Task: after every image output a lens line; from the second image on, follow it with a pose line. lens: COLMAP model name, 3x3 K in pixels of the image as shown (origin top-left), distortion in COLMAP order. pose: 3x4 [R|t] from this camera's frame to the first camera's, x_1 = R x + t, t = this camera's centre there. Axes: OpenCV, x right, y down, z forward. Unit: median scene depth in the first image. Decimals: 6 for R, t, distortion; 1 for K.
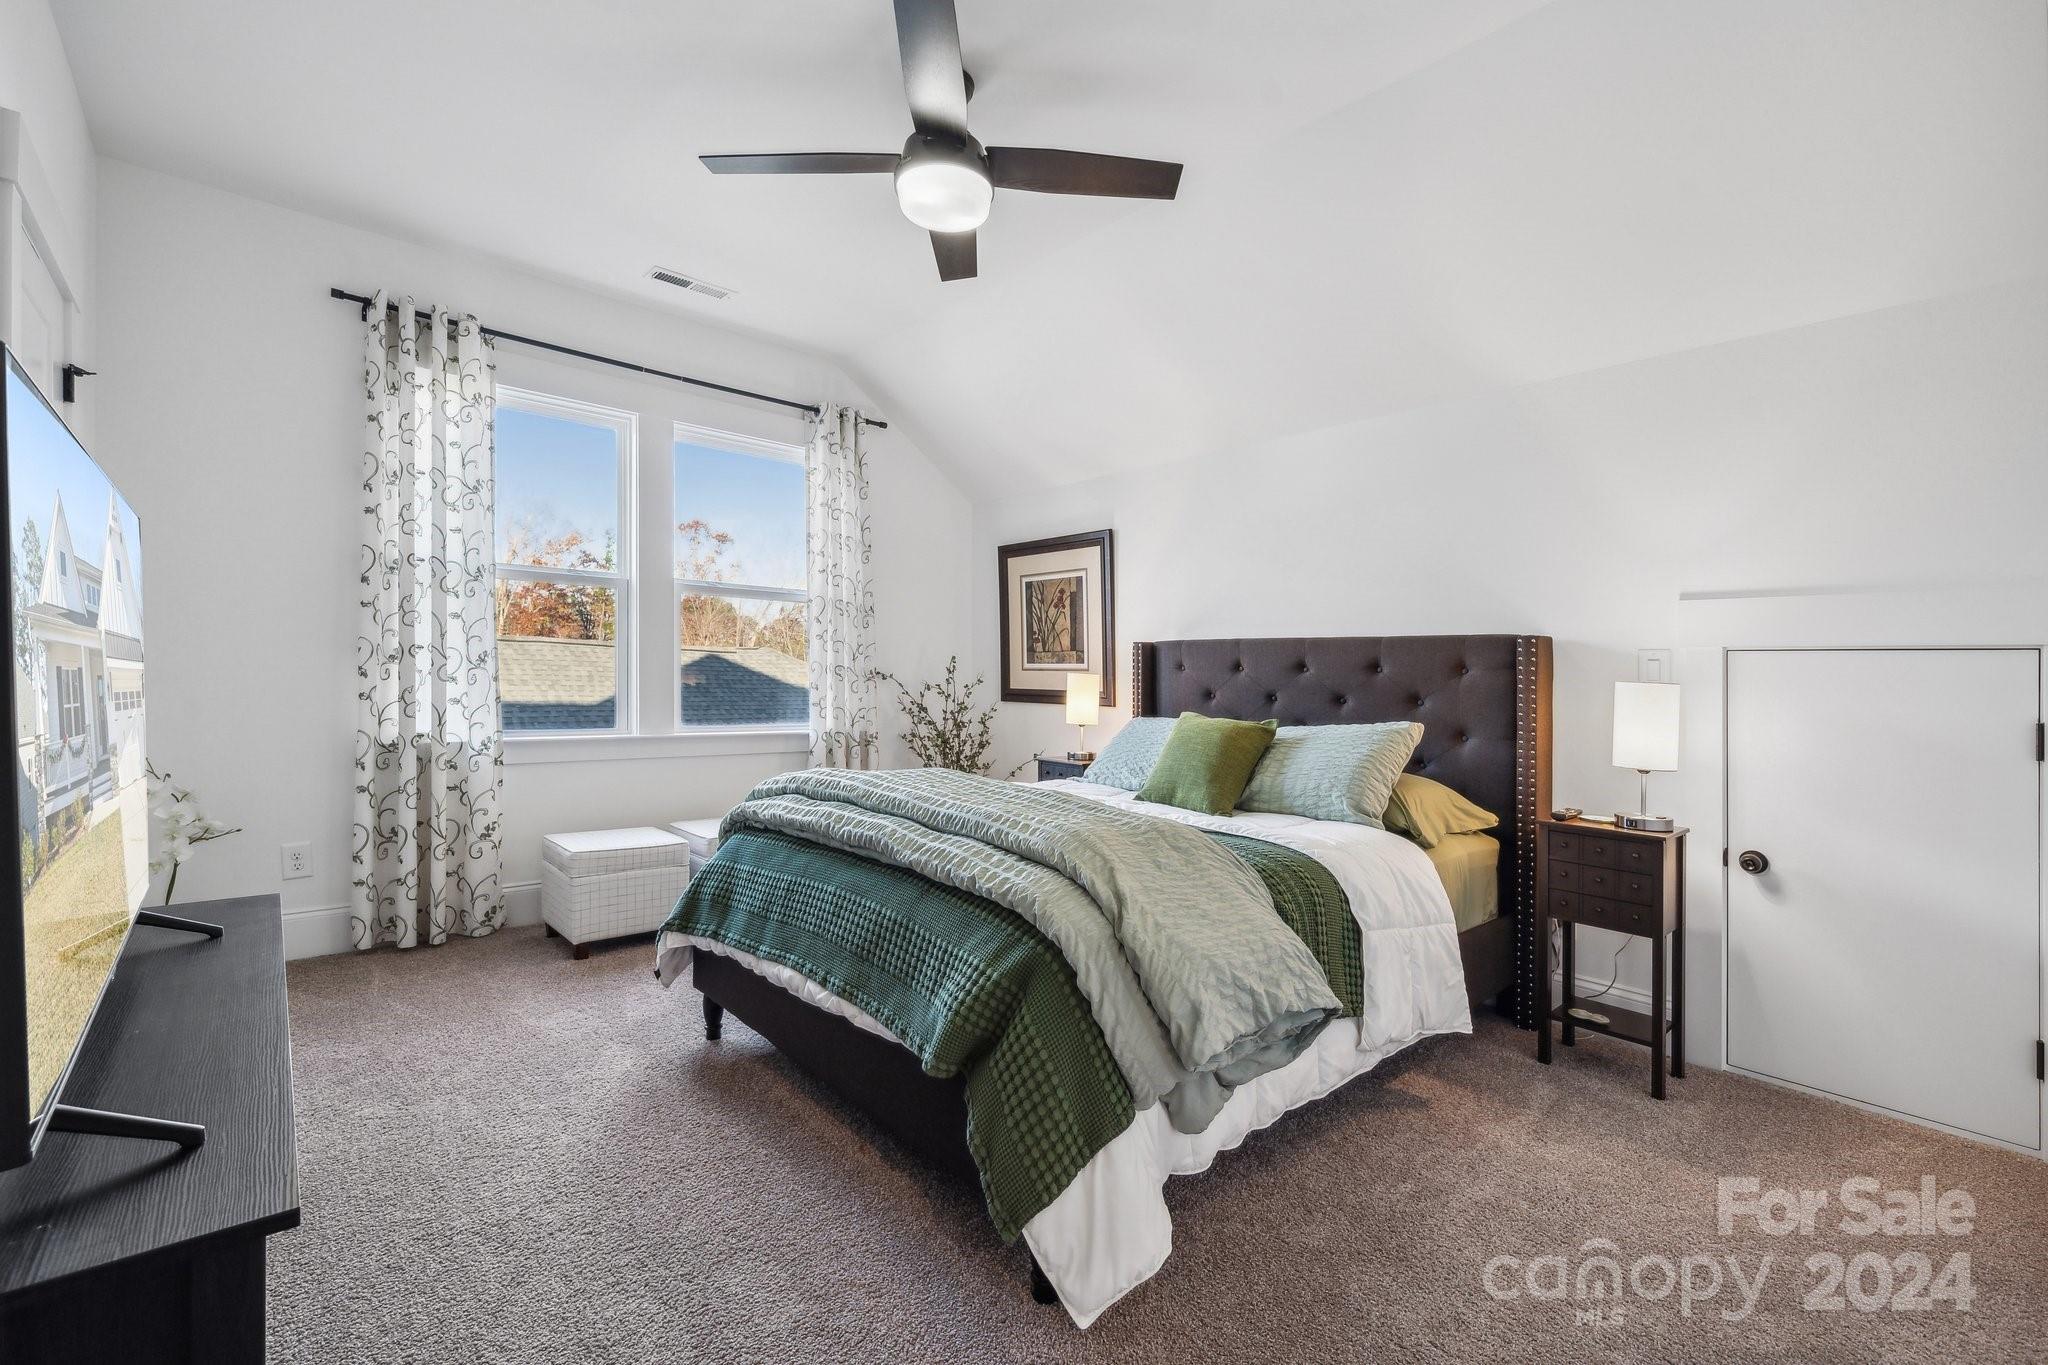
lens RADIAL K [[886.9, 0, 1033.8], [0, 886.9, 673.4], [0, 0, 1]] dist [0.000145, -0.000181]
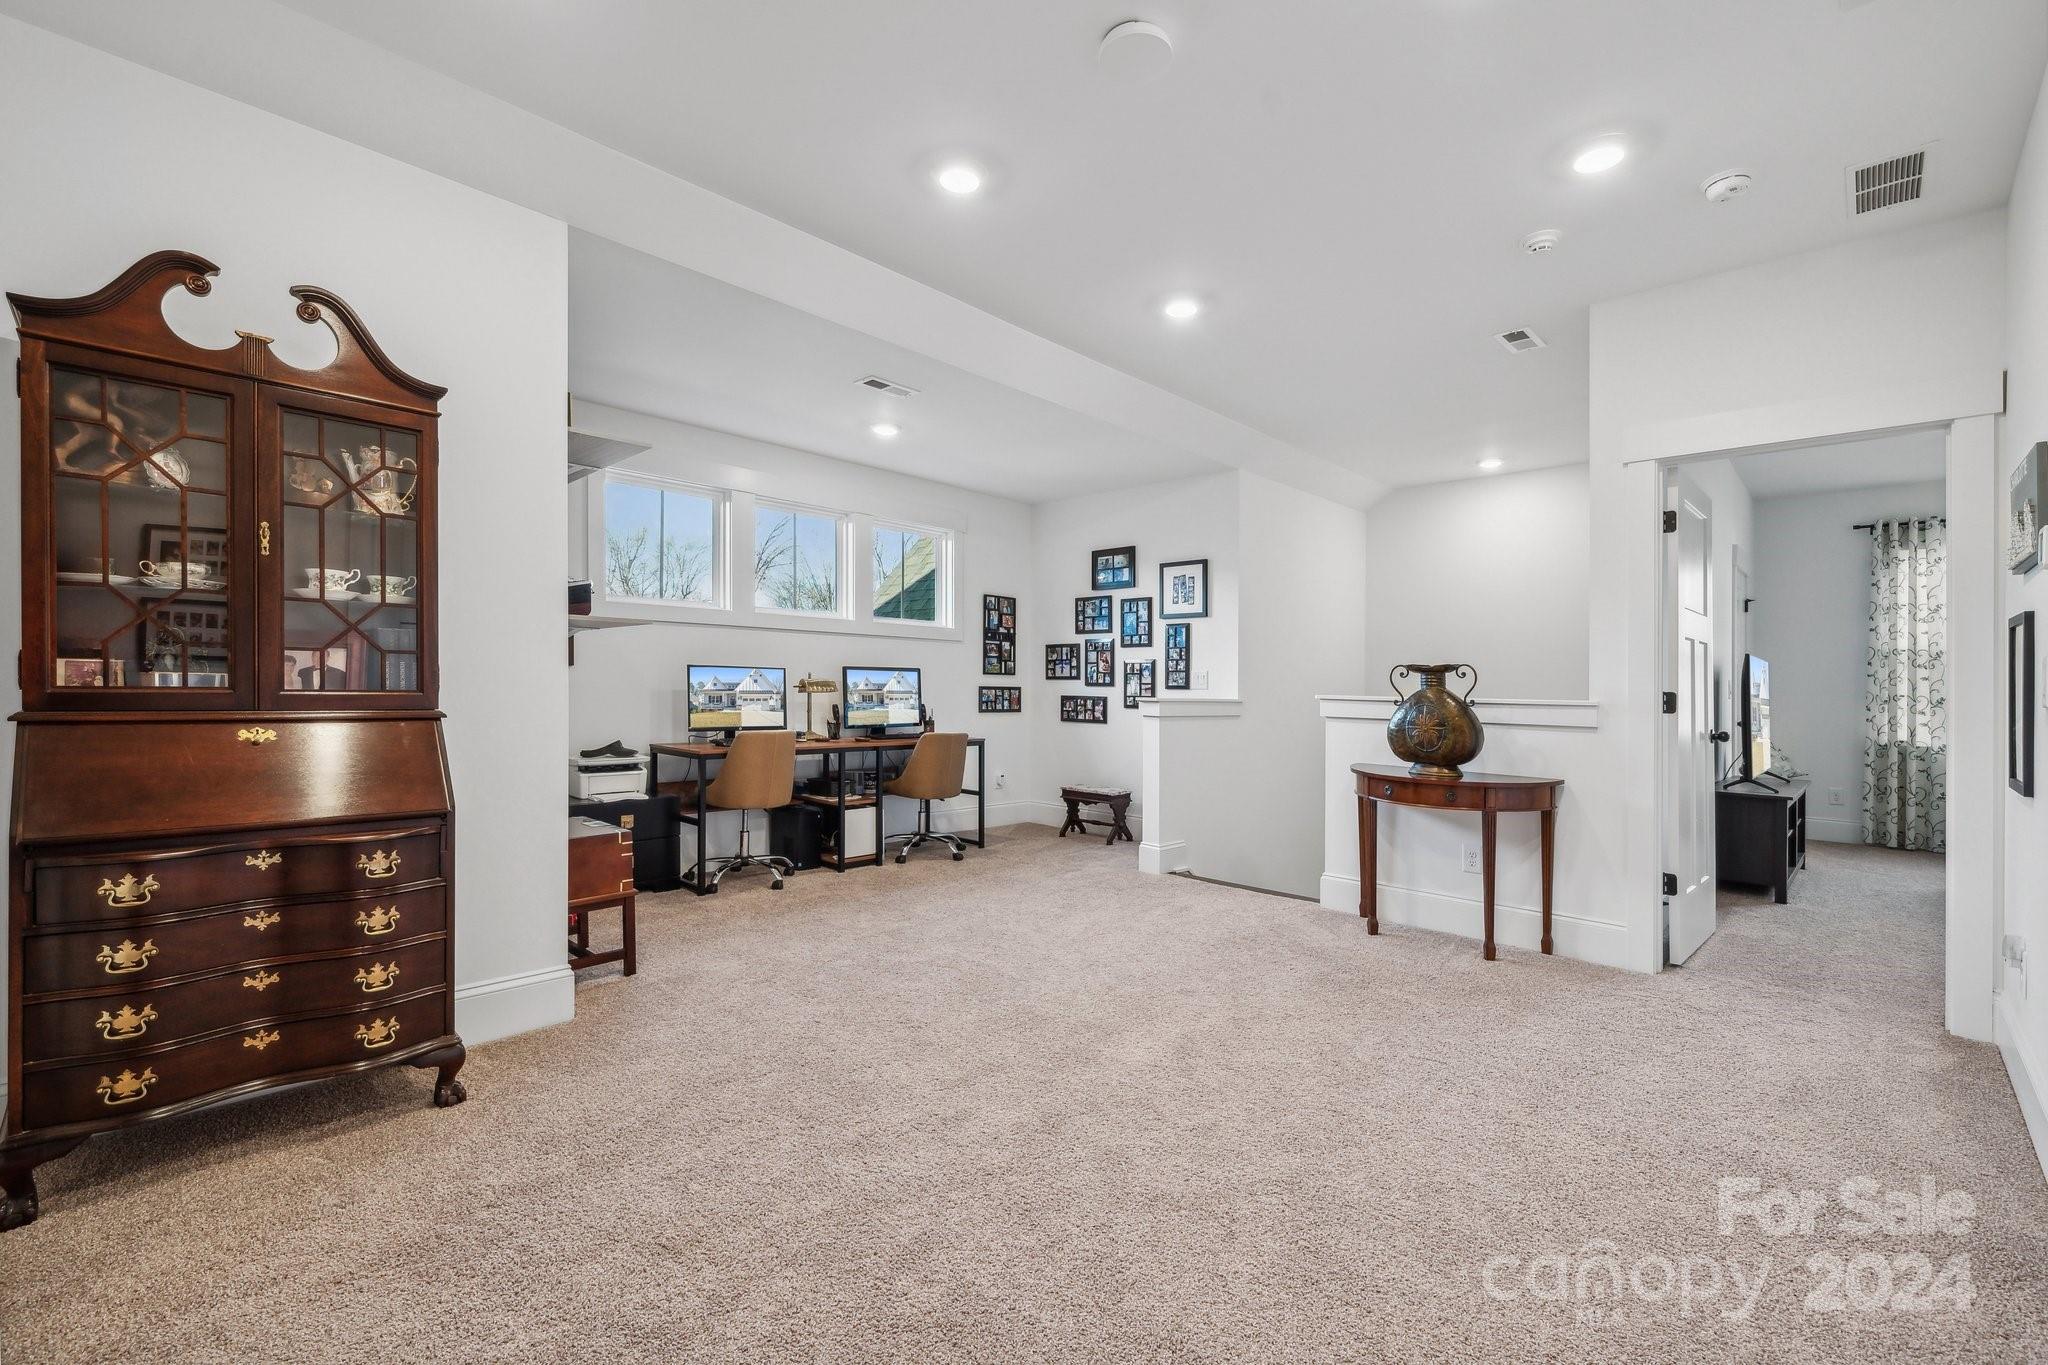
lens RADIAL K [[886.9, 0, 1038.6], [0, 886.9, 702.0], [0, 0, 1]] dist [0.000145, -0.000181]
pose [[0.089858, -0.001505, -0.995953, 1.087421], [-0.002975, 0.999994, -0.001779, -0.007844], [0.995950, 0.003123, 0.089853, -1.071212]]
